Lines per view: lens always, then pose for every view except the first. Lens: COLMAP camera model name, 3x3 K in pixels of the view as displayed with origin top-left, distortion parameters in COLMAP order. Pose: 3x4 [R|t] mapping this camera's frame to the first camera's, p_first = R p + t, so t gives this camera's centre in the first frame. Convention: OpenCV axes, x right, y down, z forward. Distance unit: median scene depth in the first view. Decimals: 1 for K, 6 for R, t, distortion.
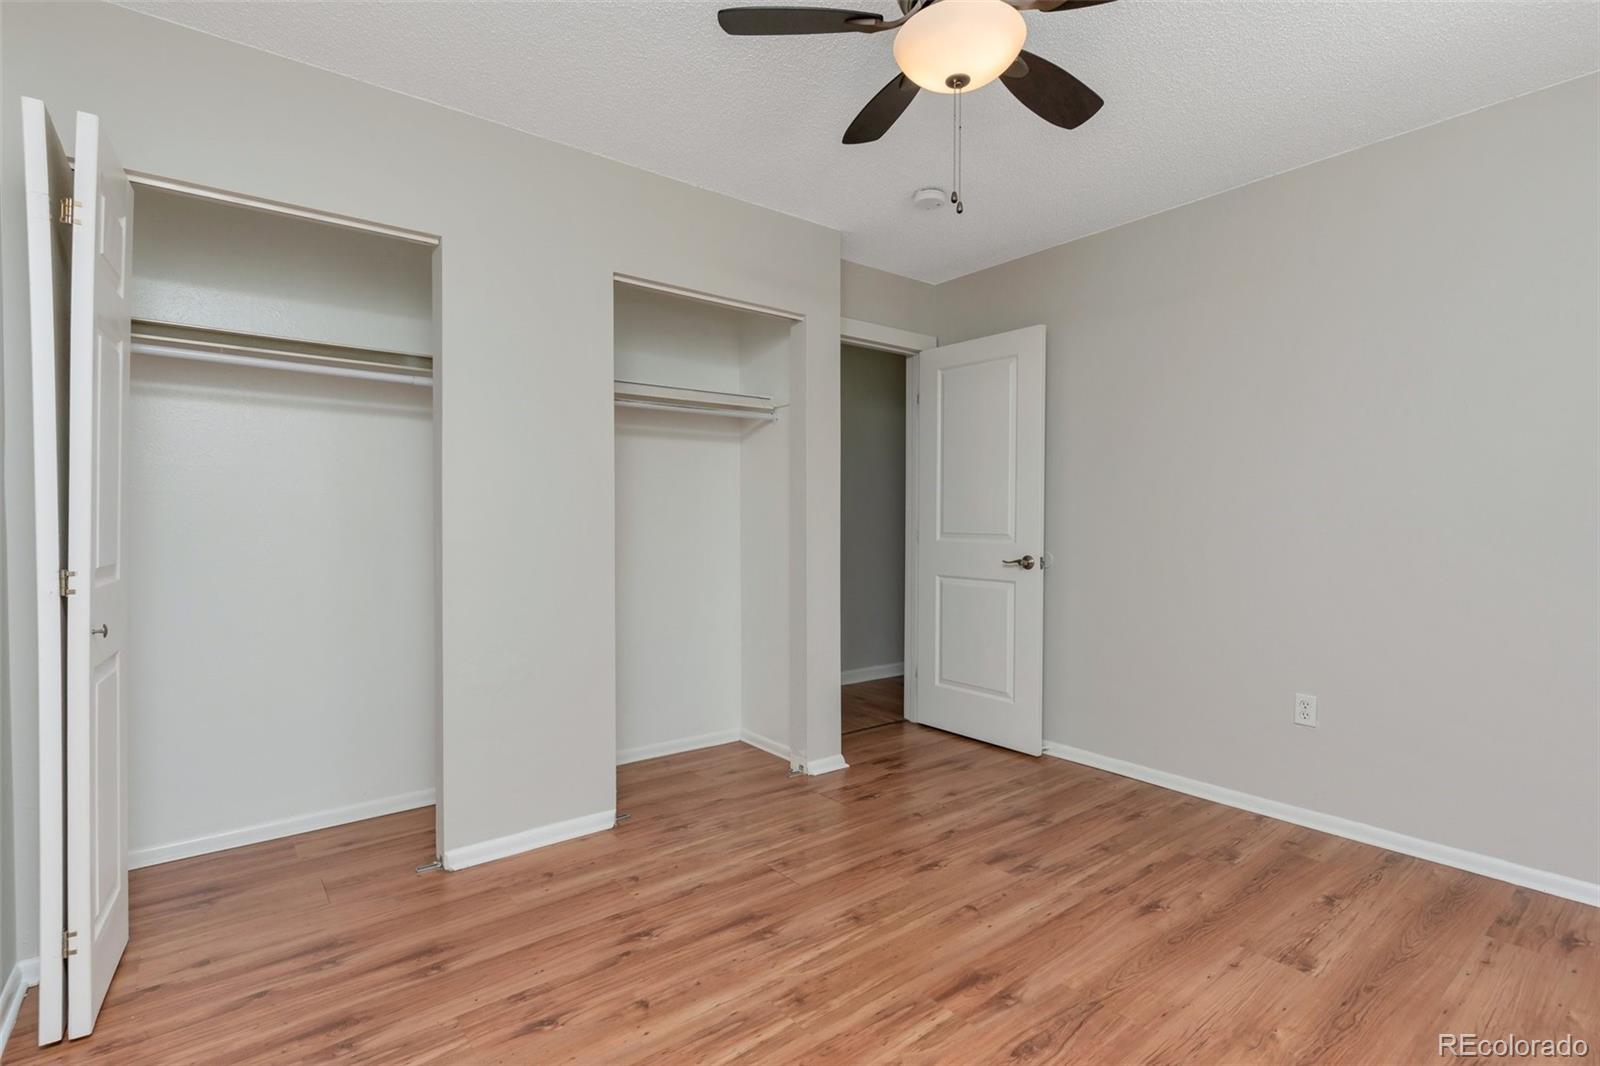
lens RADIAL K [[767.2, 0, 801.9], [0, 767.2, 527.3], [0, 0, 1]] dist [0.001456, 0.000572]
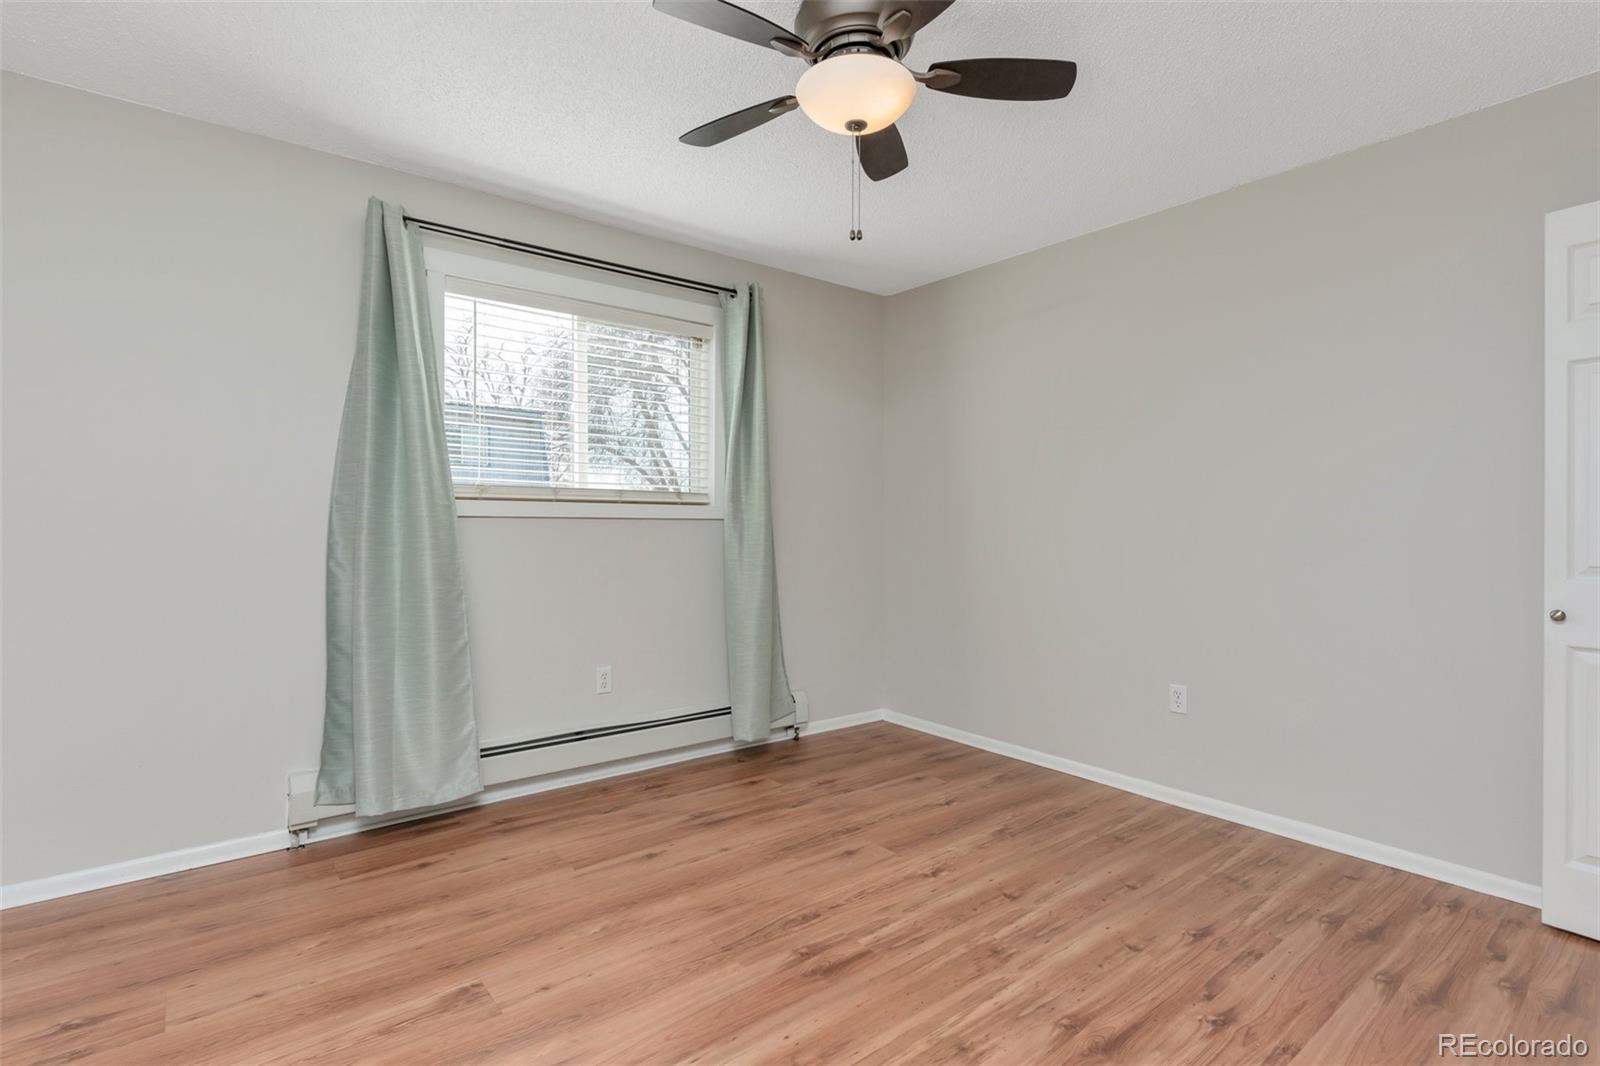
lens RADIAL K [[767.2, 0, 805.1], [0, 767.2, 528.8], [0, 0, 1]] dist [0.001456, 0.000572]
pose [[-0.999984, -0.004566, 0.003193, 0.258450], [-0.004543, 0.999964, 0.007228, 0.004553], [-0.003226, 0.007213, -0.999969, 2.018324]]
